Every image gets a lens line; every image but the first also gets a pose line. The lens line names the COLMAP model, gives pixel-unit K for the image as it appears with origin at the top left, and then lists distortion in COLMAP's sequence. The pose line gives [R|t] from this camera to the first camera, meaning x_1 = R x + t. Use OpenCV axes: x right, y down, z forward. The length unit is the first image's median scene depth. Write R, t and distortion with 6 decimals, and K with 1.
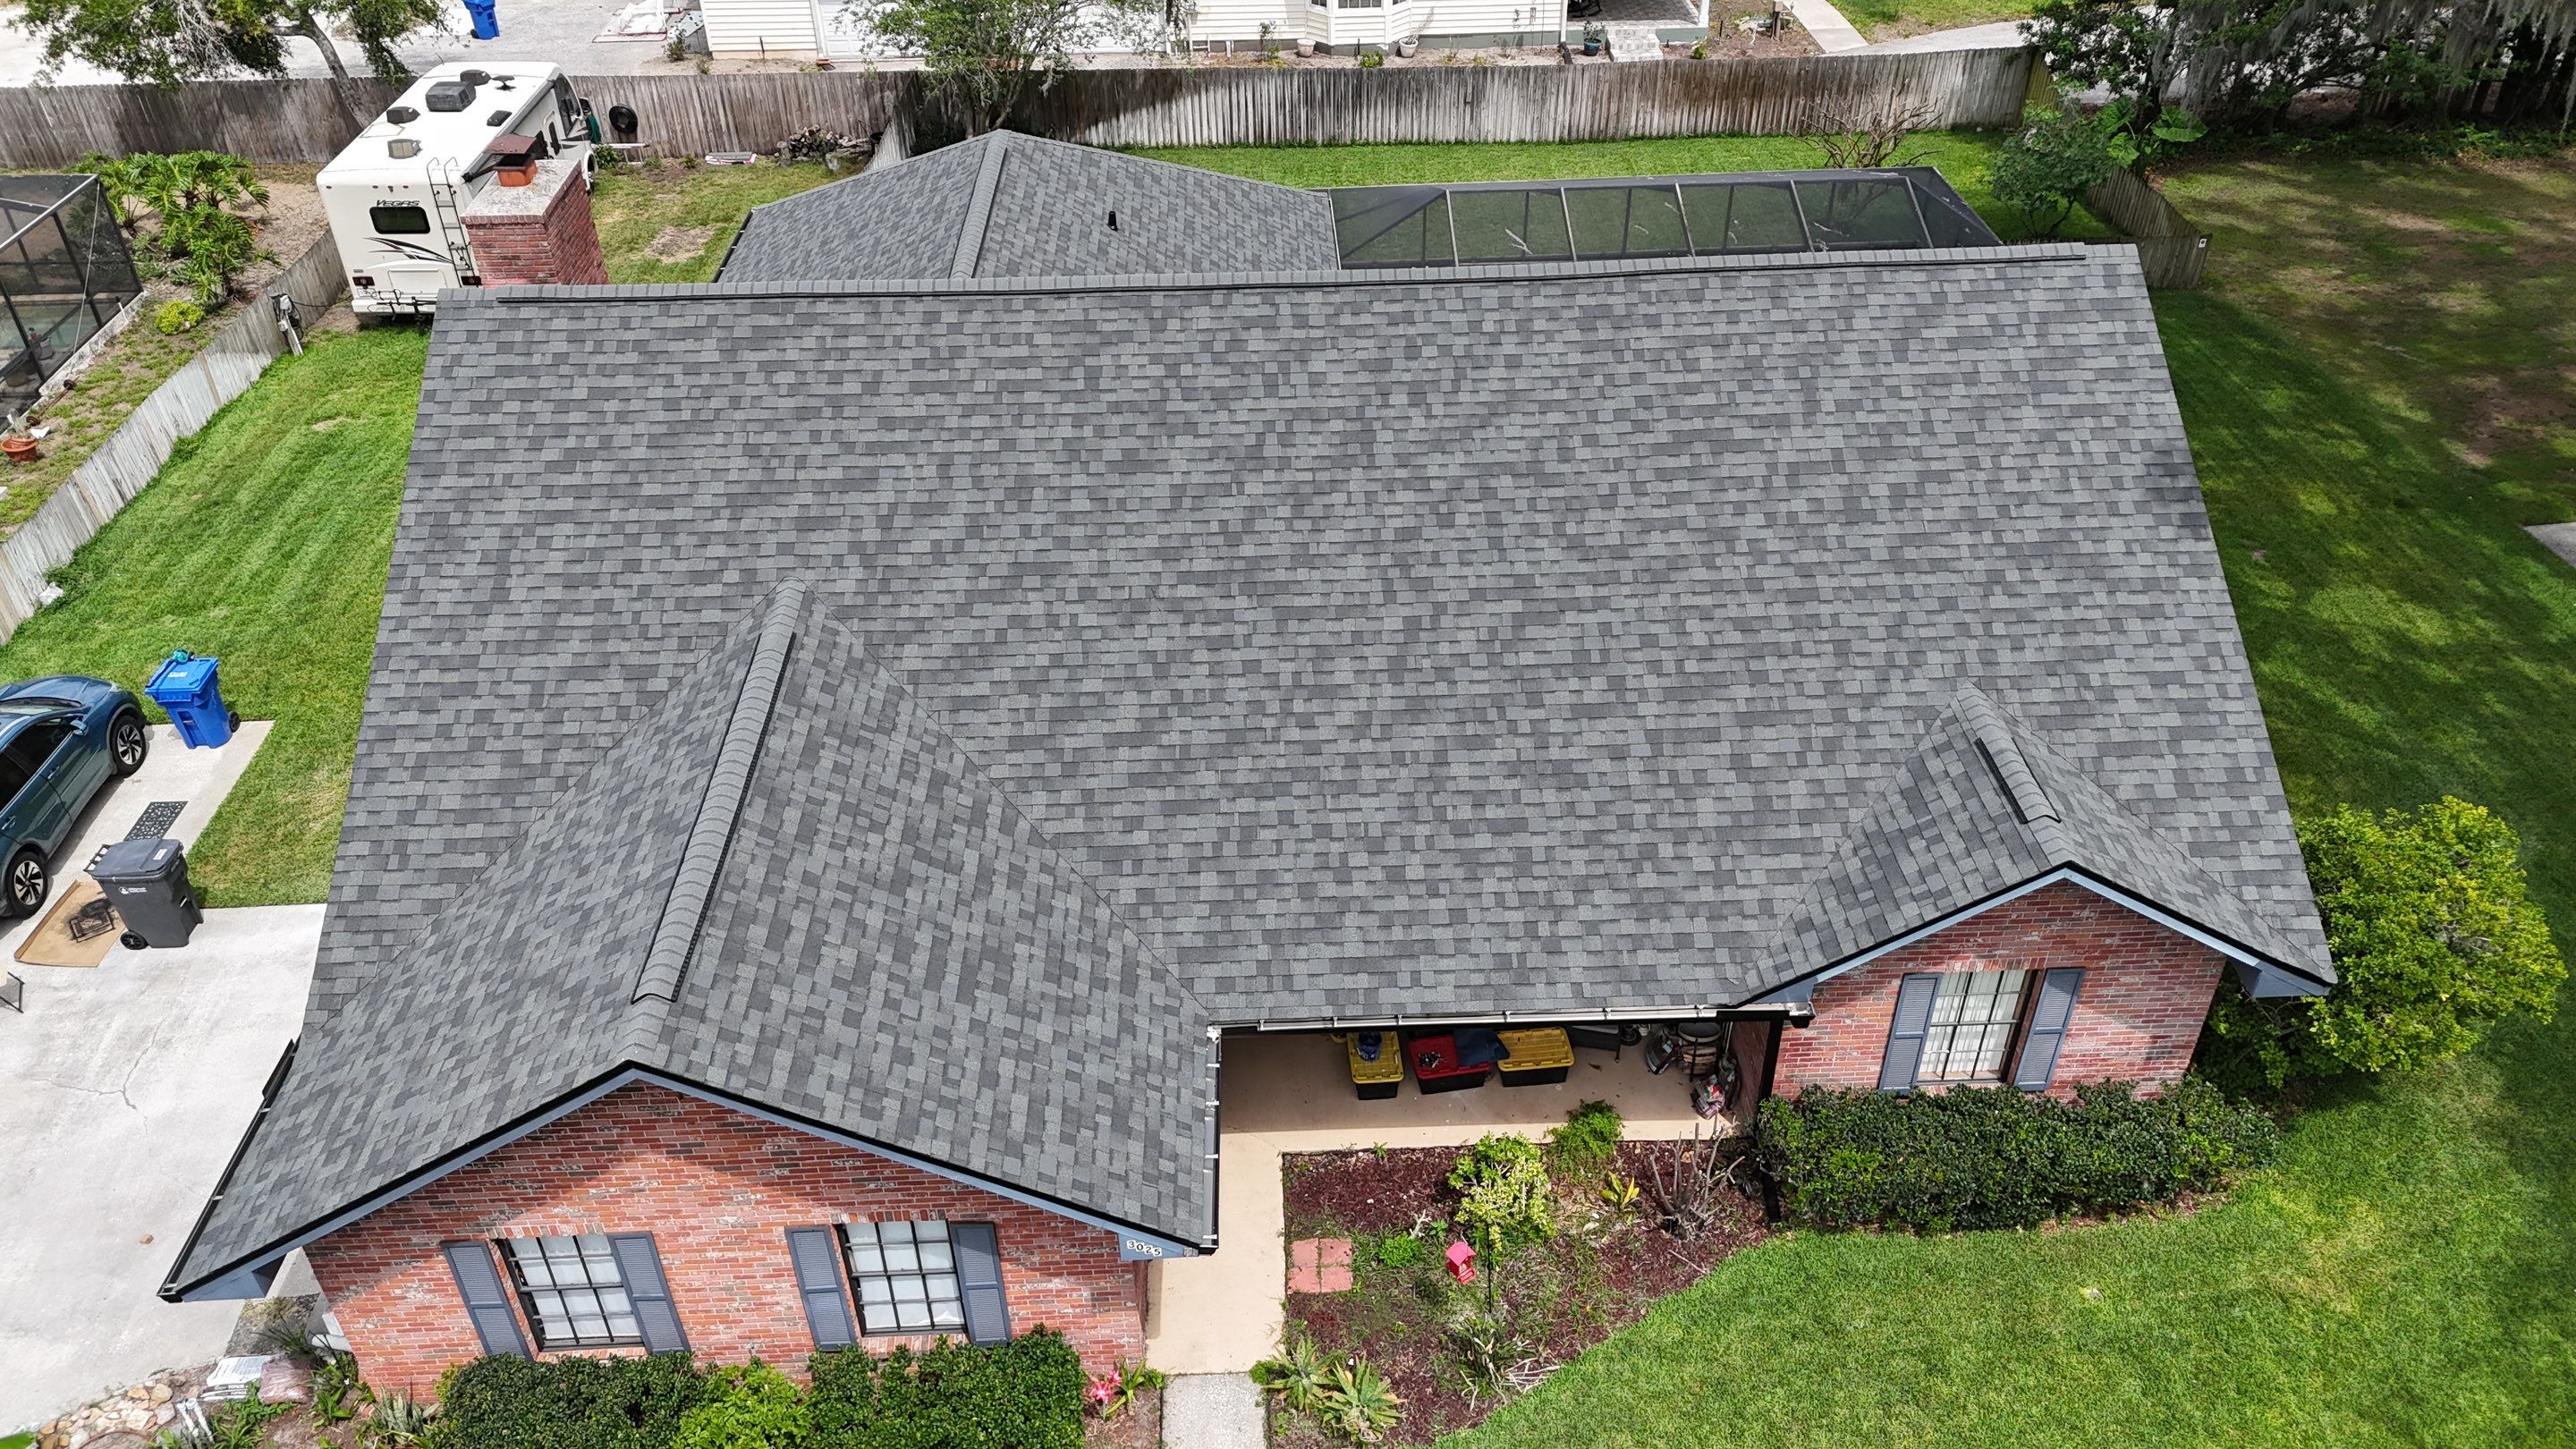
lens RADIAL K [[1895.2, 0, 1300.9], [0, 1895.2, 726.2], [0, 0, 1]] dist [0.082838, -0.081329]
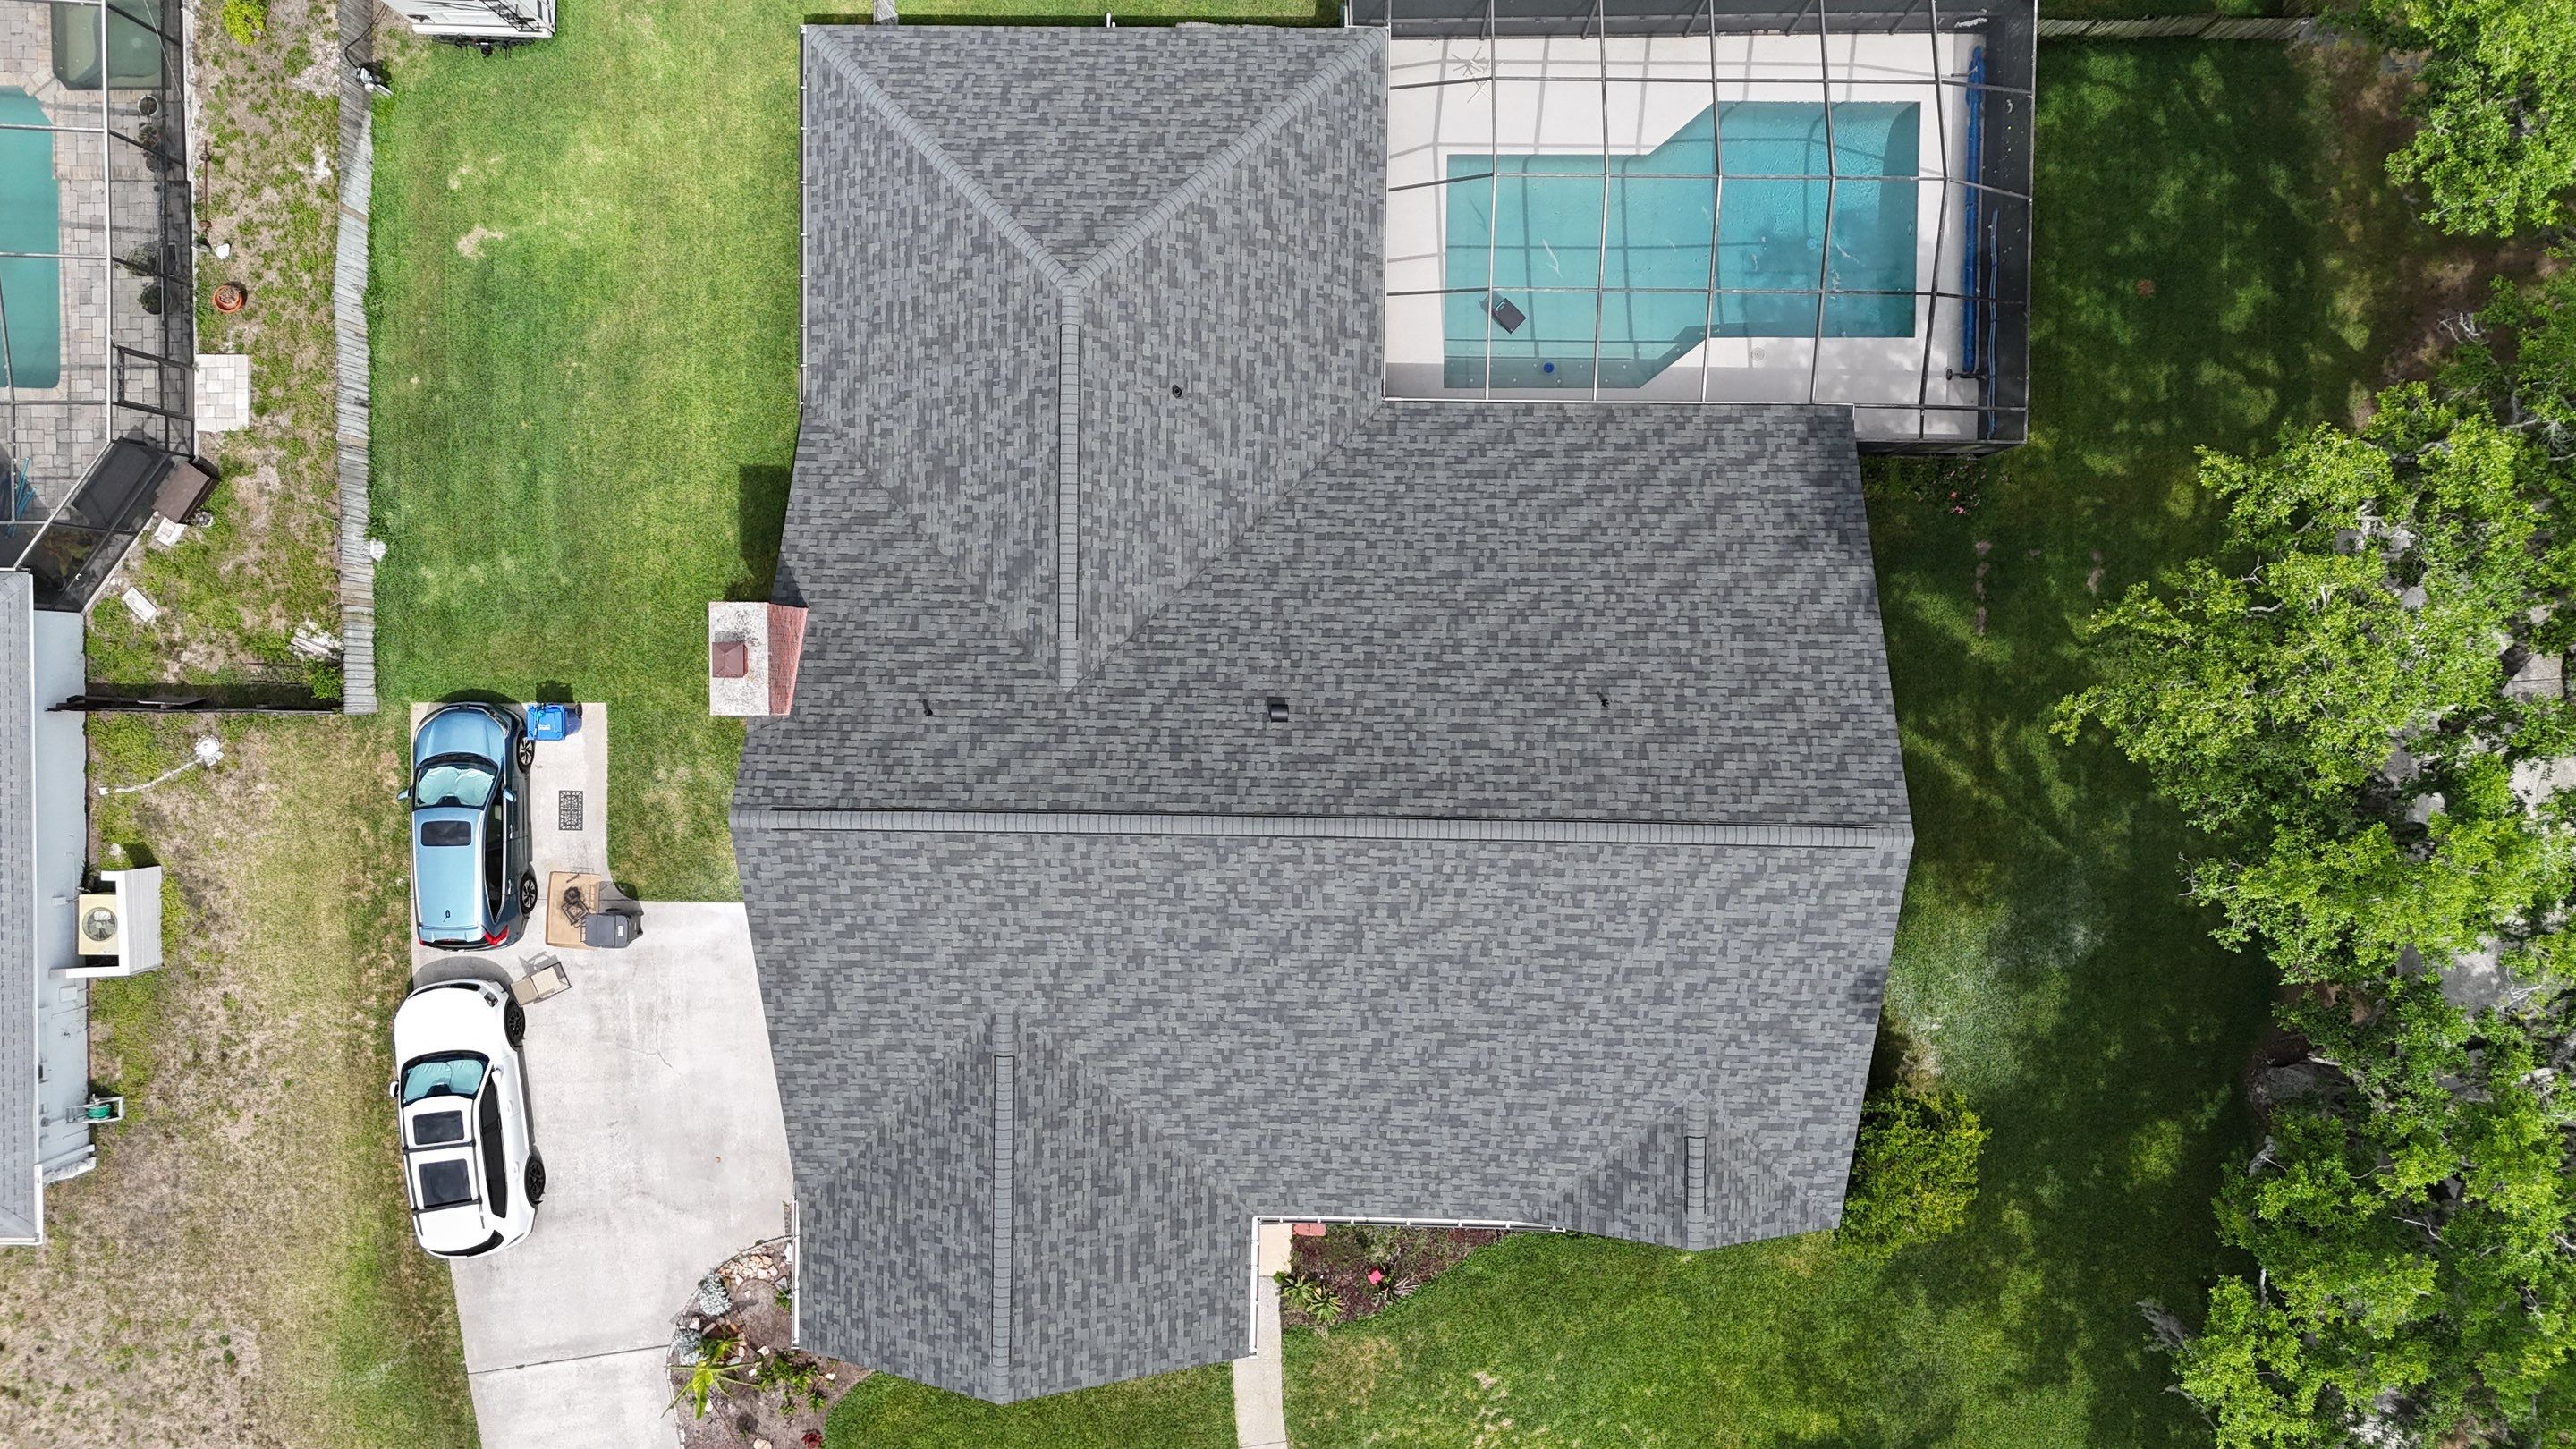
lens RADIAL K [[1895.2, 0, 1298.2], [0, 1895.2, 730.8], [0, 0, 1]] dist [0.082838, -0.081329]
pose [[0.998781, 0.048317, -0.010088, -0.007000], [-0.019121, 0.567181, 0.823371, -1.606195], [0.045505, -0.822175, 0.567414, 0.279303]]
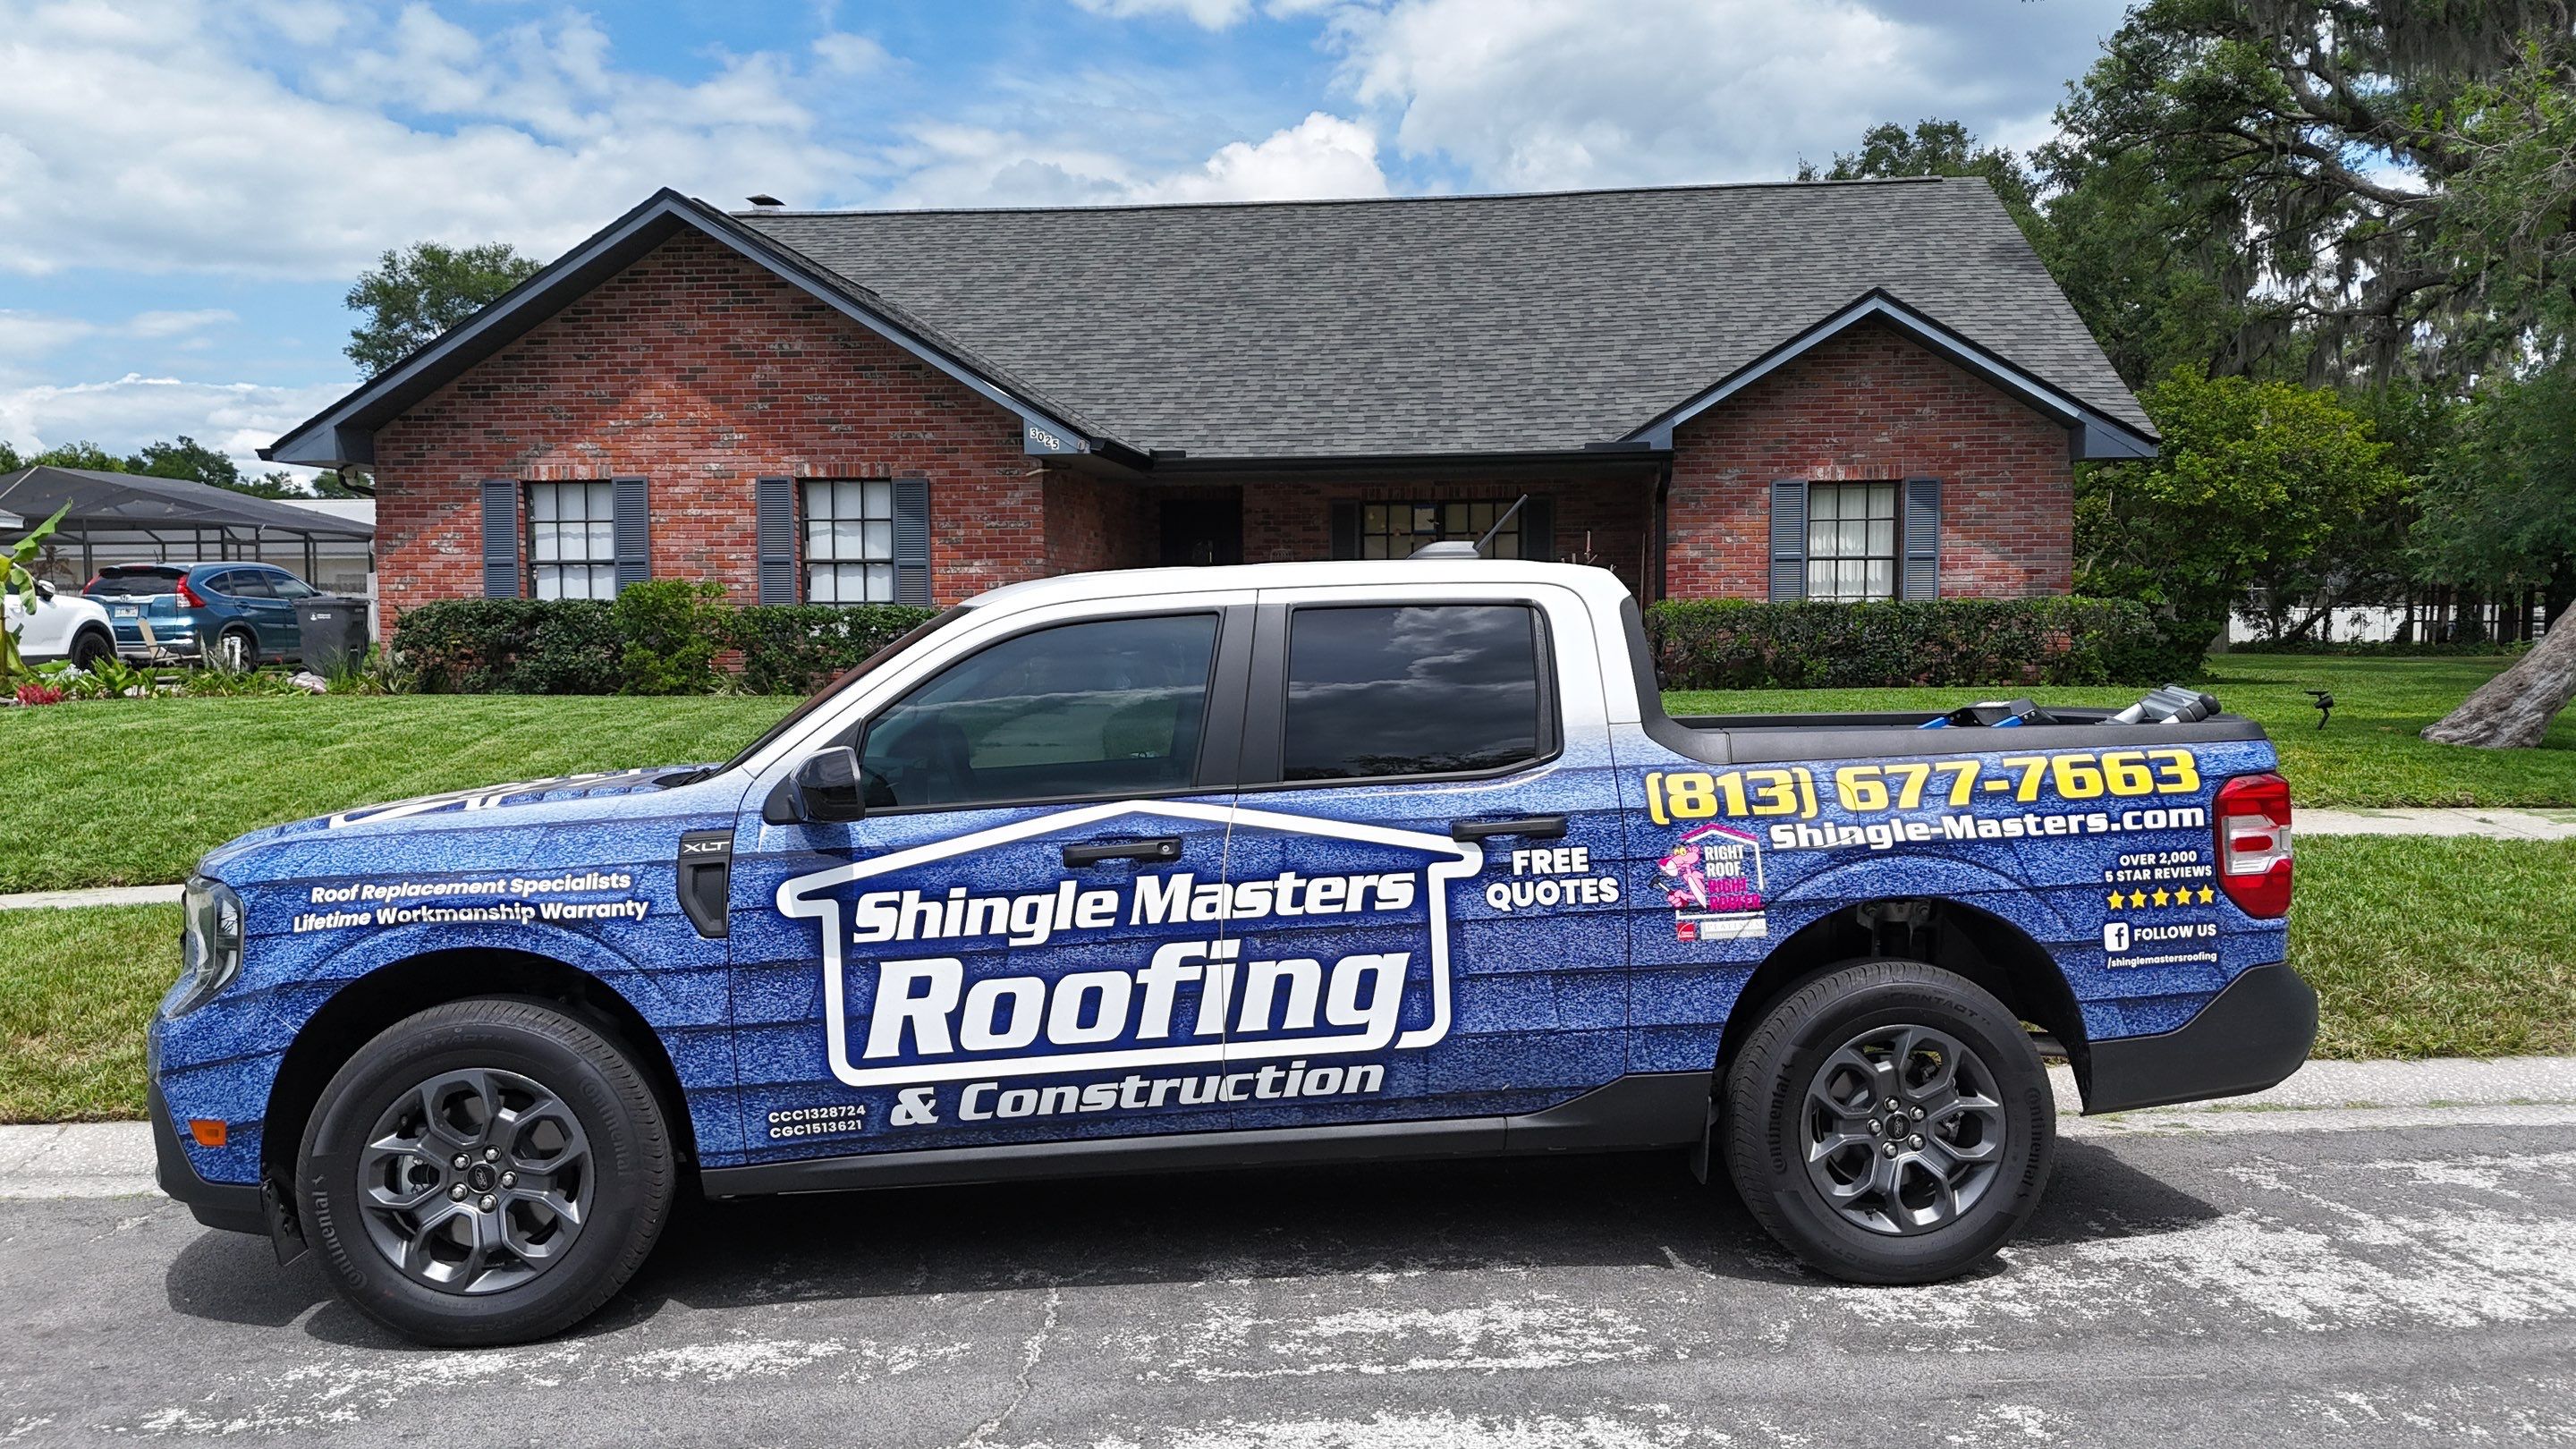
lens RADIAL K [[1895.2, 0, 1299.0], [0, 1895.2, 721.3], [0, 0, 1]] dist [0.082838, -0.081329]
pose [[0.990131, 0.017196, -0.139083, 0.193245], [-0.089245, 0.842558, -0.531161, 0.835061], [0.108052, 0.538331, 0.835778, 0.113740]]
